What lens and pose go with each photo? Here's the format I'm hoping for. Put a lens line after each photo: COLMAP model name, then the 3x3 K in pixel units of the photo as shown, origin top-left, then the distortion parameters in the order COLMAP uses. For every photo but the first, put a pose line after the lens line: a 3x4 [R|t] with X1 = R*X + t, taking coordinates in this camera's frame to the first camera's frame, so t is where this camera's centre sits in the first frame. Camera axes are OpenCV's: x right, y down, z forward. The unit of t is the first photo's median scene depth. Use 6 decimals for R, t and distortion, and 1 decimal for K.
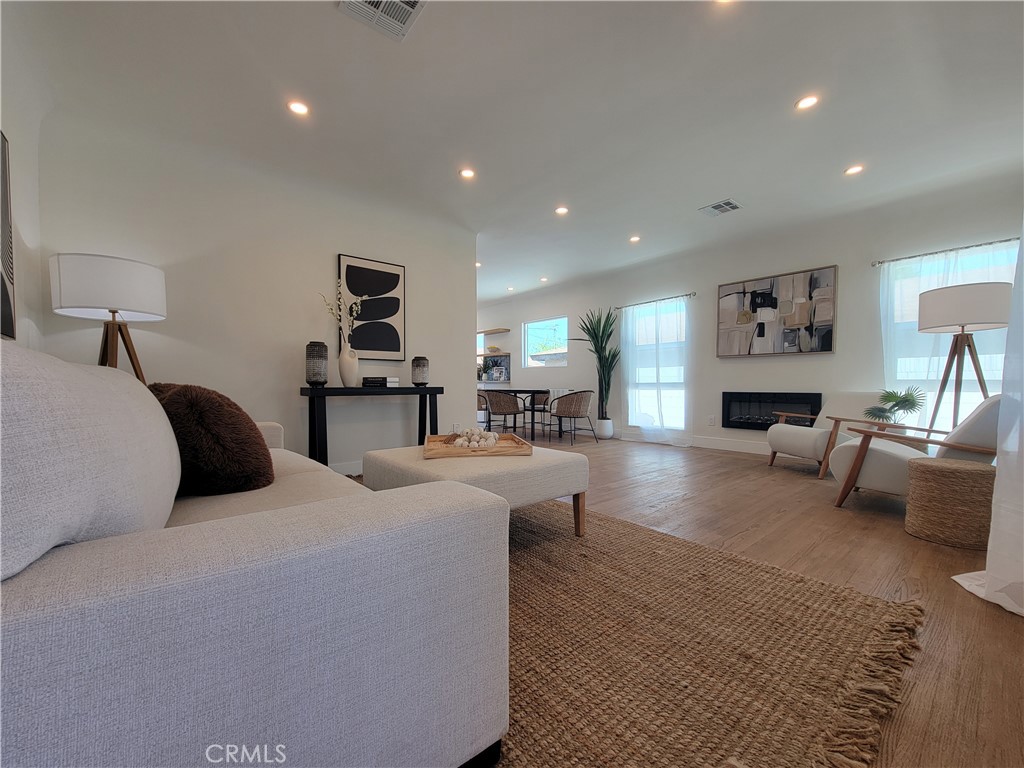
lens RADIAL K [[414.3, 0, 519.3], [0, 414.3, 388.3], [0, 0, 1]] dist [-0.002036, 0.000152]
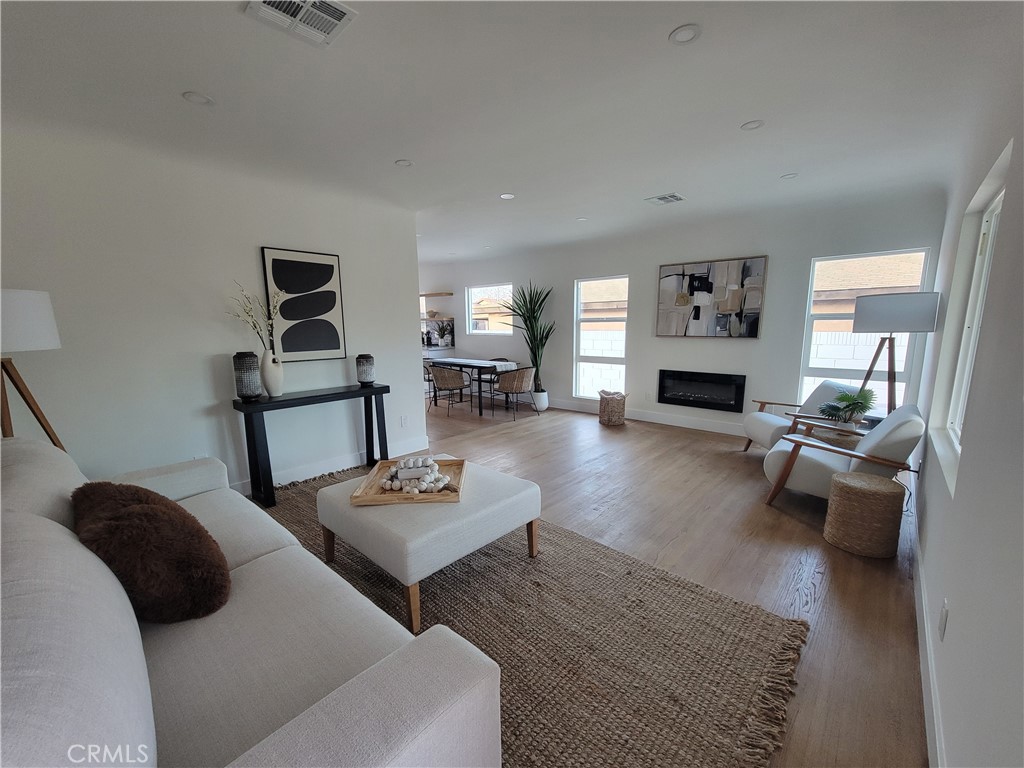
lens RADIAL K [[414.3, 0, 518.9], [0, 414.3, 391.6], [0, 0, 1]] dist [-0.002036, 0.000152]
pose [[0.990831, -0.028439, 0.132079, -0.010751], [0.009054, 0.989375, 0.145104, -0.129459], [-0.134802, -0.142578, 0.980561, 0.001146]]
